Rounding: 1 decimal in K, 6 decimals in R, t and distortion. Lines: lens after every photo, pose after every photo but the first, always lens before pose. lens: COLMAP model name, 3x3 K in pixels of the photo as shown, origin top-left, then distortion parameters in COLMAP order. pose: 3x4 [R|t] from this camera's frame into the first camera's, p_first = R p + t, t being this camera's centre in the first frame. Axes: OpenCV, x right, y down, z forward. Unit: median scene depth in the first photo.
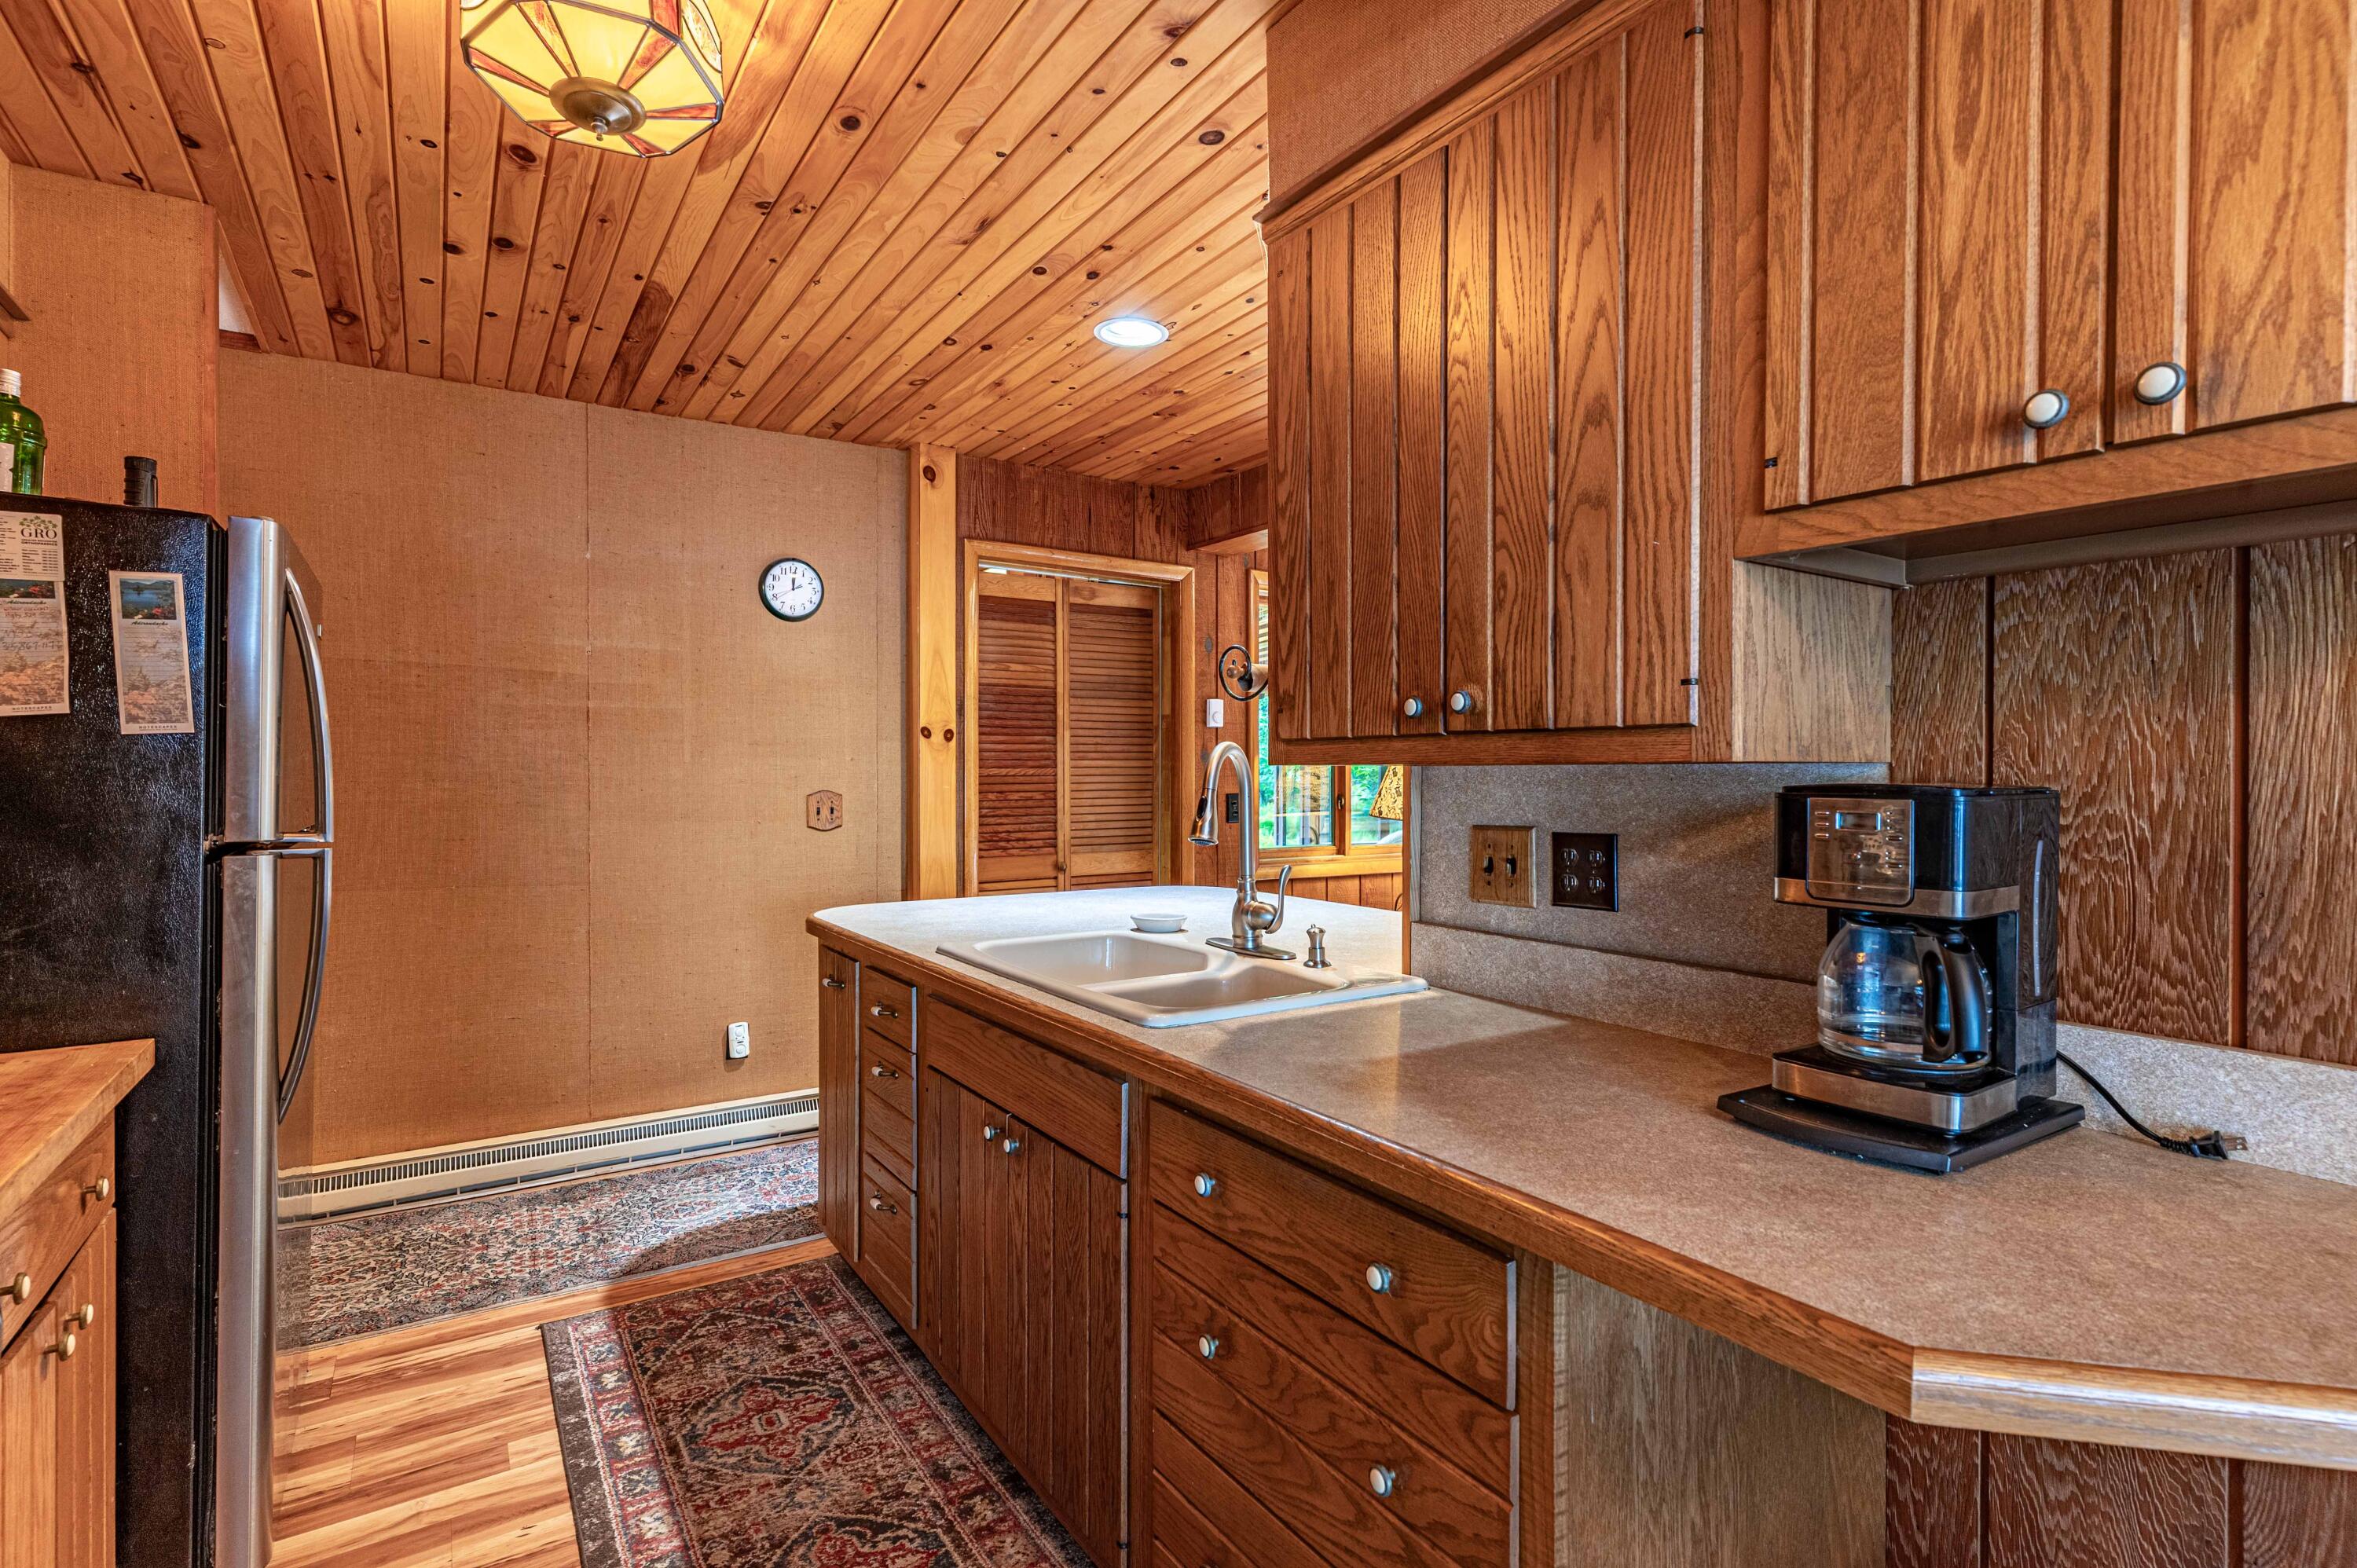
lens RADIAL K [[1121.0, 0, 1177.0], [0, 1121.0, 793.9], [0, 0, 1]] dist [-0.001929, 0.000007]
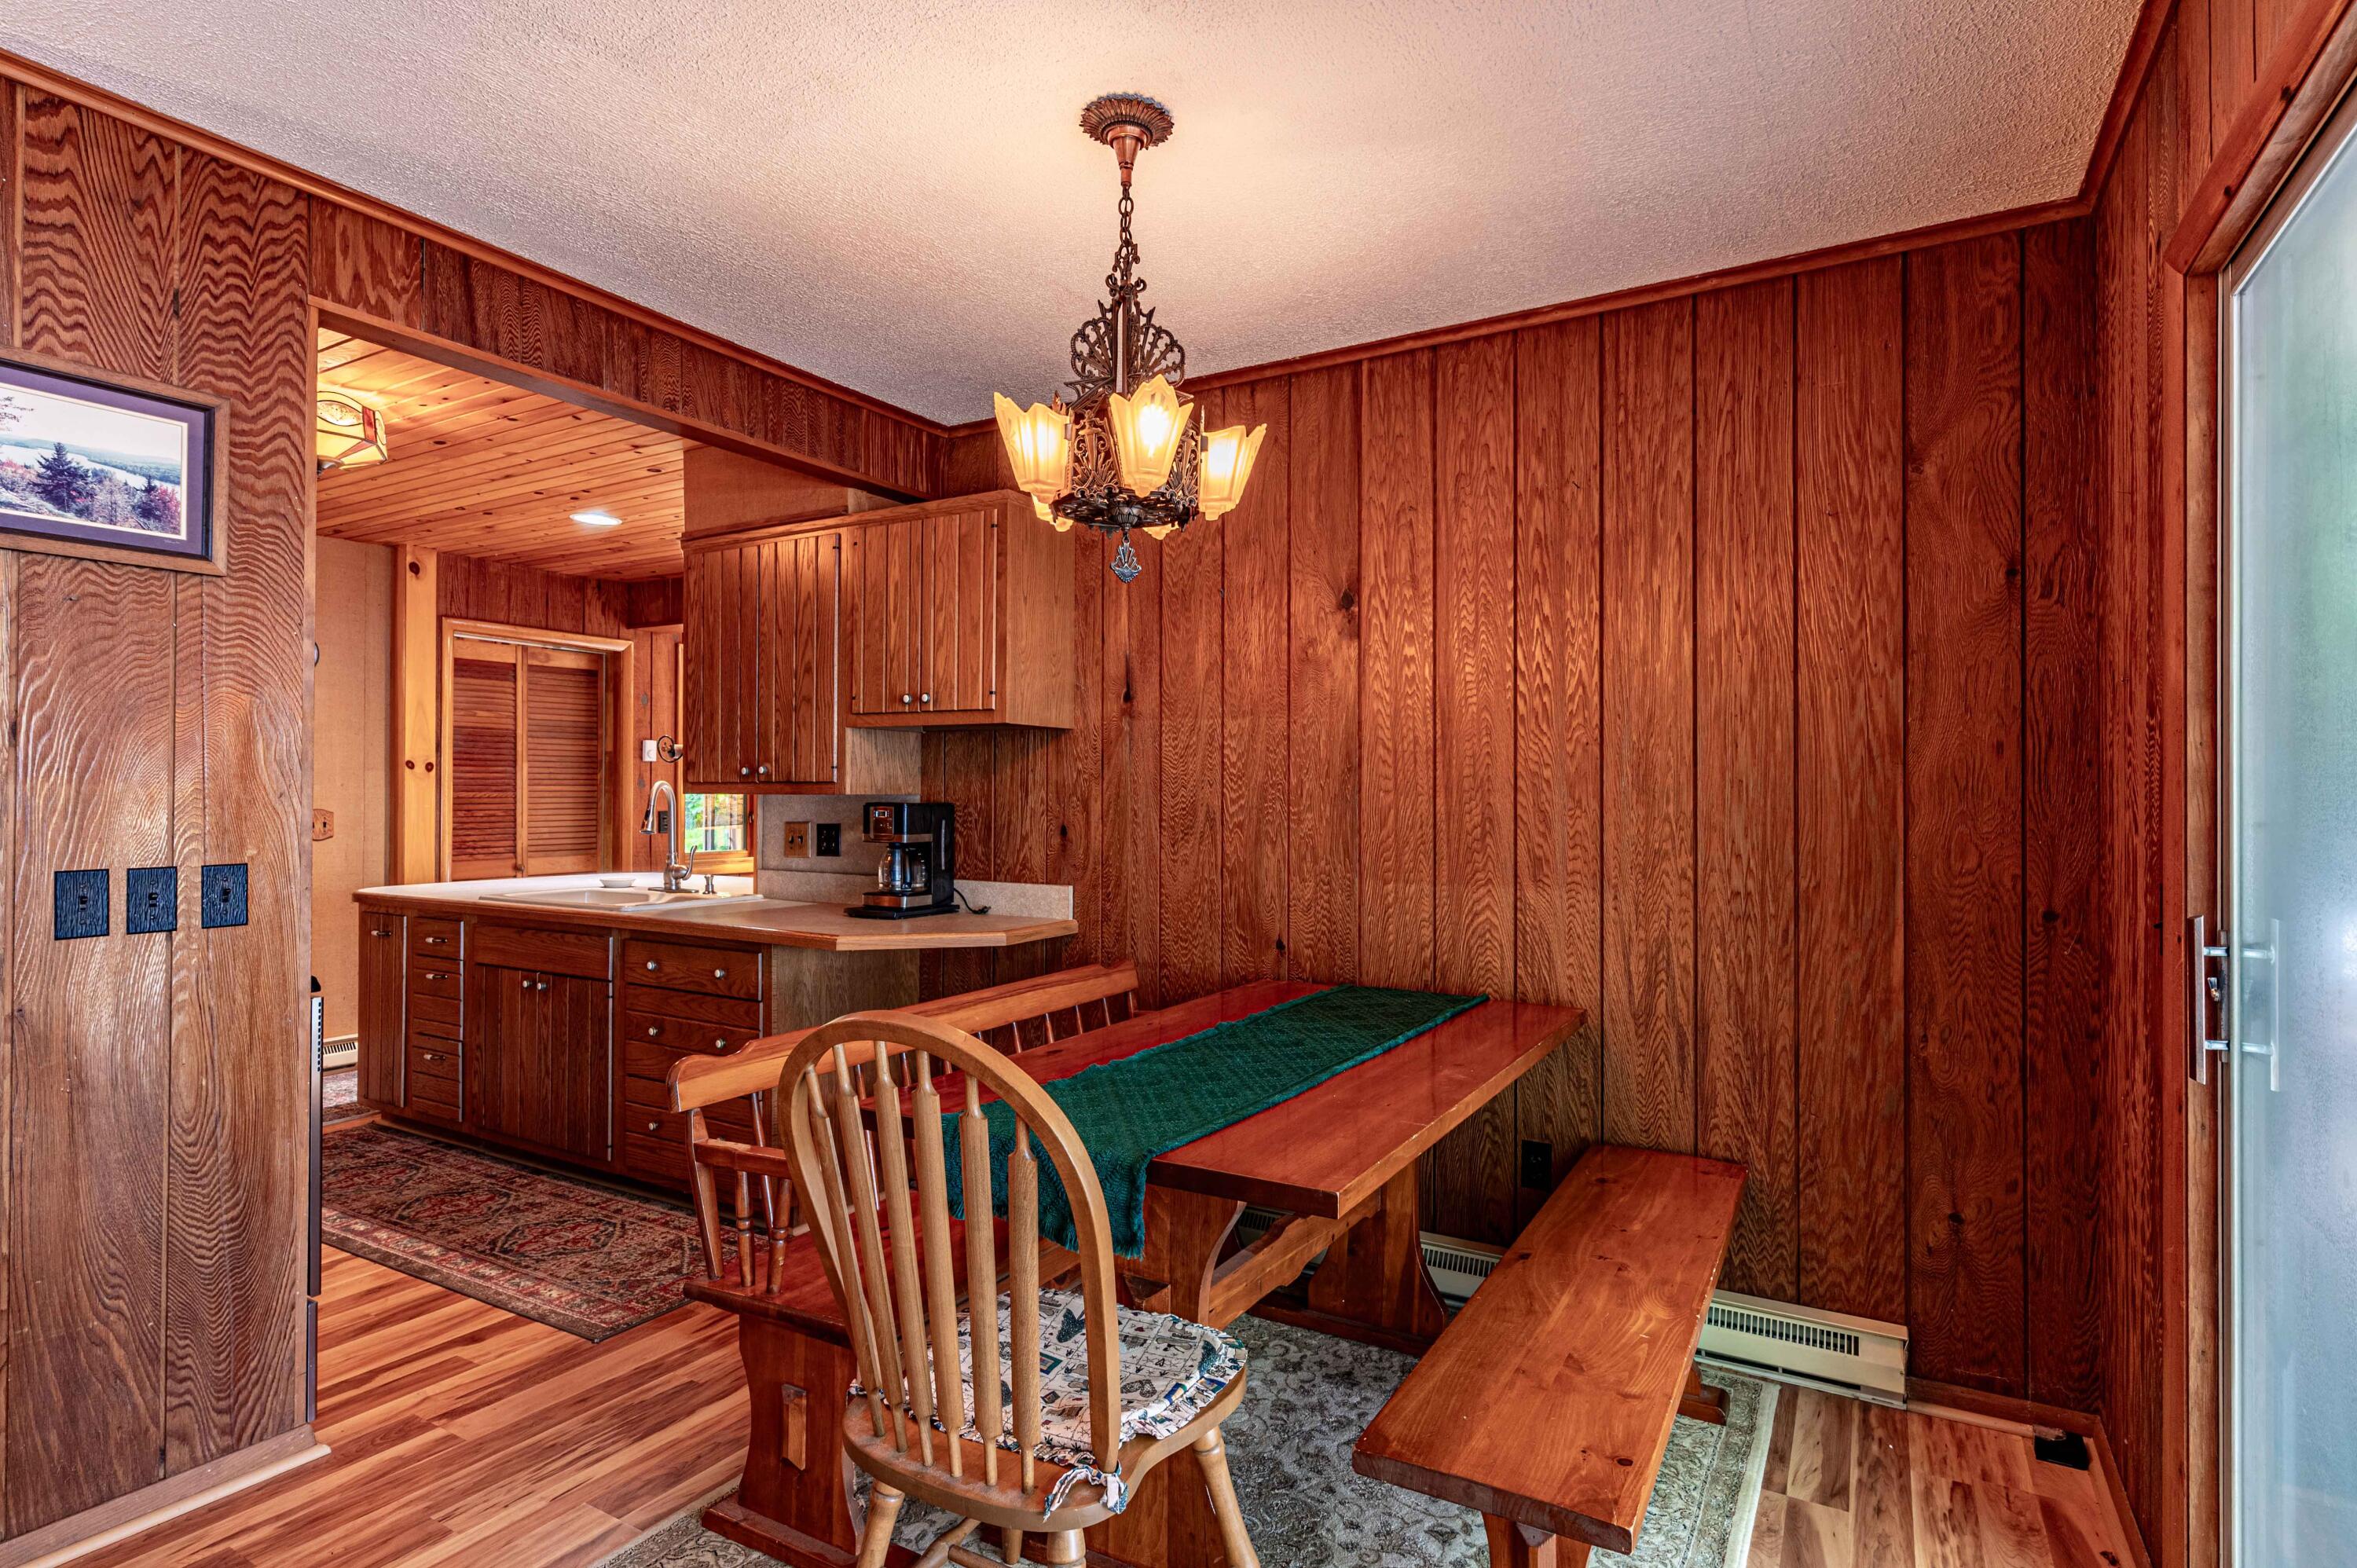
lens RADIAL K [[1197.7, 0, 1169.6], [0, 1197.7, 787.9], [0, 0, 1]] dist [0.004709, 0.000954]
pose [[0.900510, 0.005457, 0.434801, -0.046519], [0.004876, 0.999732, -0.022646, 0.011740], [-0.434807, 0.022513, 0.900242, -0.888696]]
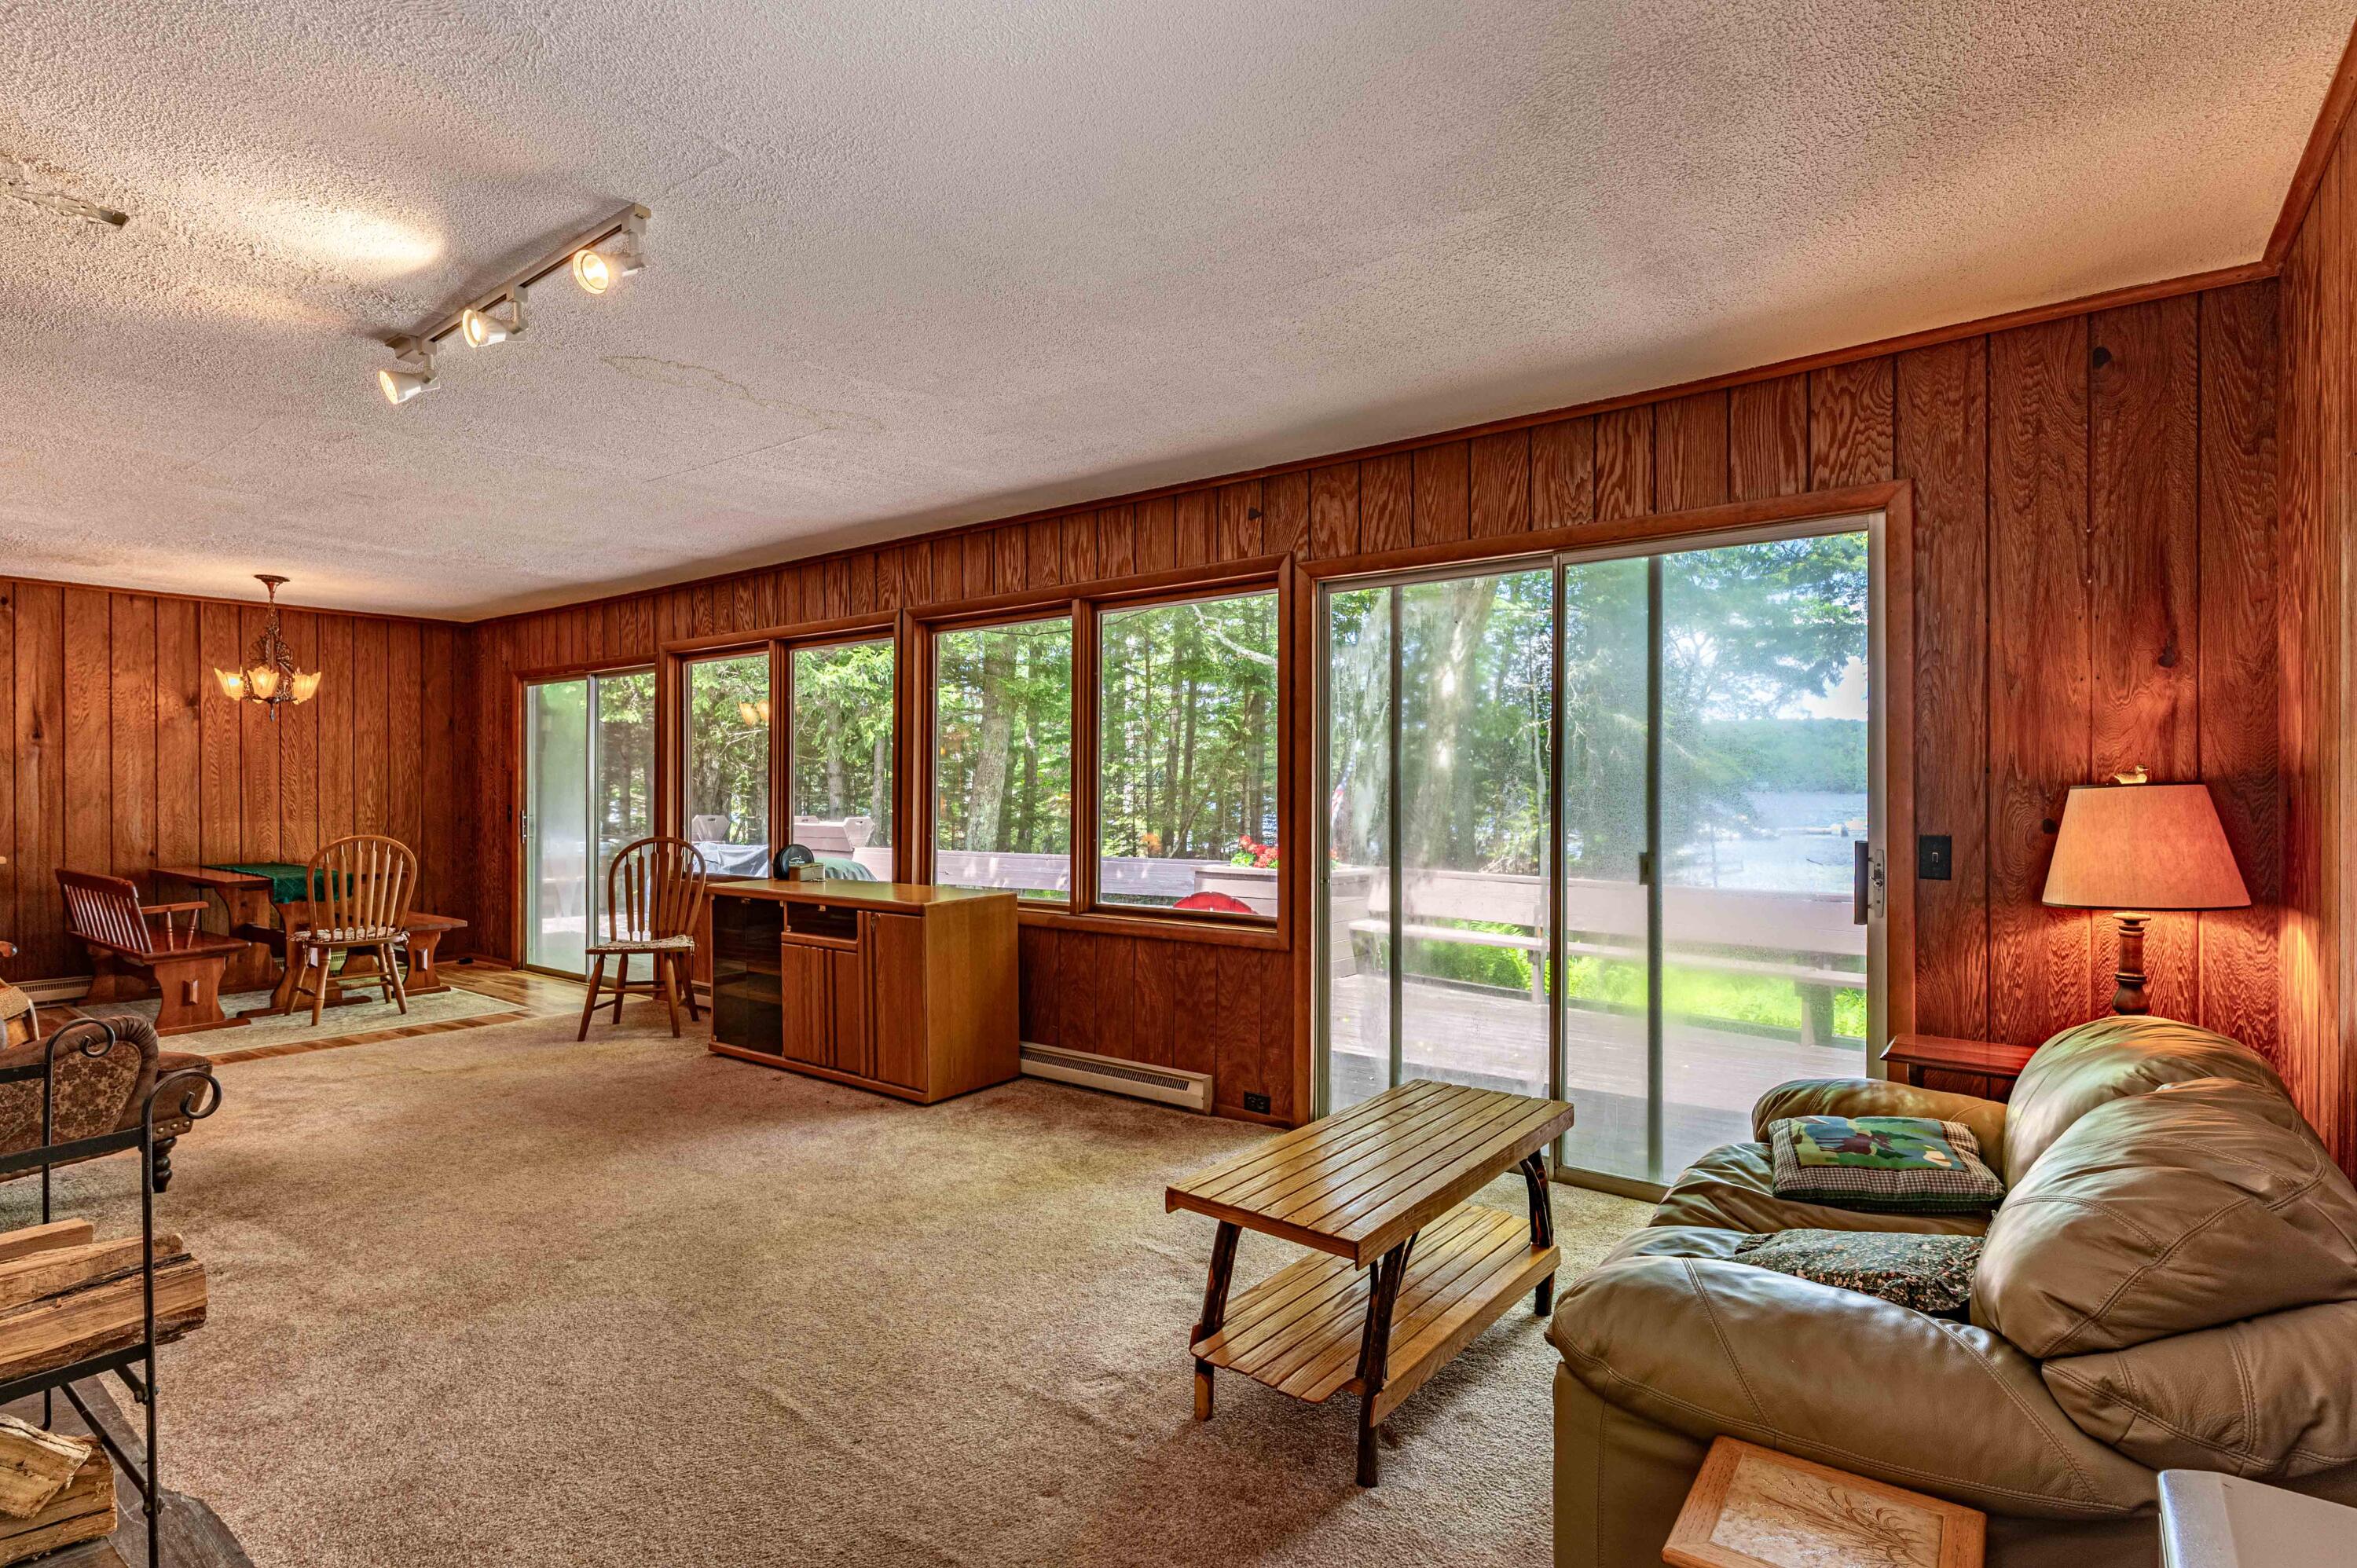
lens RADIAL K [[1130.8, 0, 1178.5], [0, 1130.8, 784.0], [0, 0, 1]] dist [-0.001430, 0.000045]
pose [[-0.345861, 0.004756, 0.938274, -2.402247], [0.016671, 0.999860, 0.001077, 0.022471], [-0.938138, 0.016014, -0.345892, -1.109220]]
